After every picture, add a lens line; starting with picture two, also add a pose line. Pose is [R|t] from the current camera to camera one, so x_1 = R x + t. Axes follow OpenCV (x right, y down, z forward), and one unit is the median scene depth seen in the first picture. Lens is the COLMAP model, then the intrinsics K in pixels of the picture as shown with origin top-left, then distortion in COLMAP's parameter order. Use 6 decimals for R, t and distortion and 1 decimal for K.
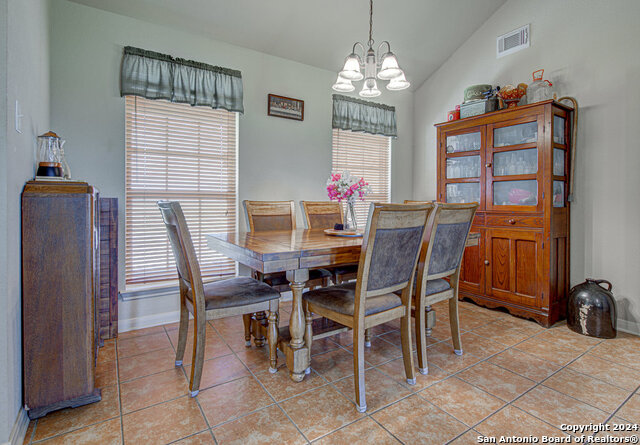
lens RADIAL K [[323.8, 0, 321.1], [0, 323.8, 206.5], [0, 0, 1]] dist [0.001162, 0.000902]
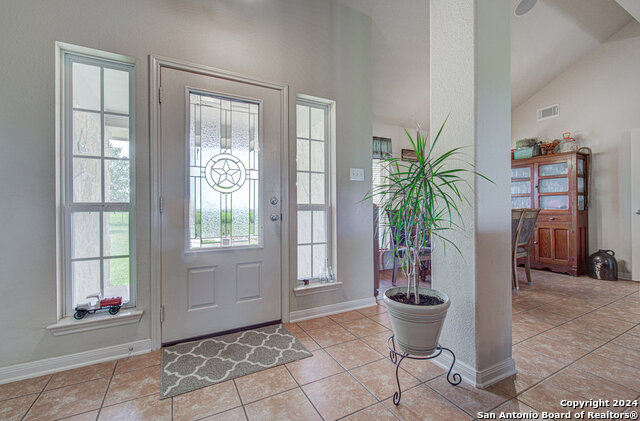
lens RADIAL K [[275.4, 0, 320.0], [0, 275.4, 210.5], [0, 0, 1]] dist [-0.000066, -0.000387]
pose [[0.995005, -0.011567, -0.099149, -0.529194], [0.010504, 0.999882, -0.011231, 0.005342], [0.099267, 0.010134, 0.995009, -0.628735]]
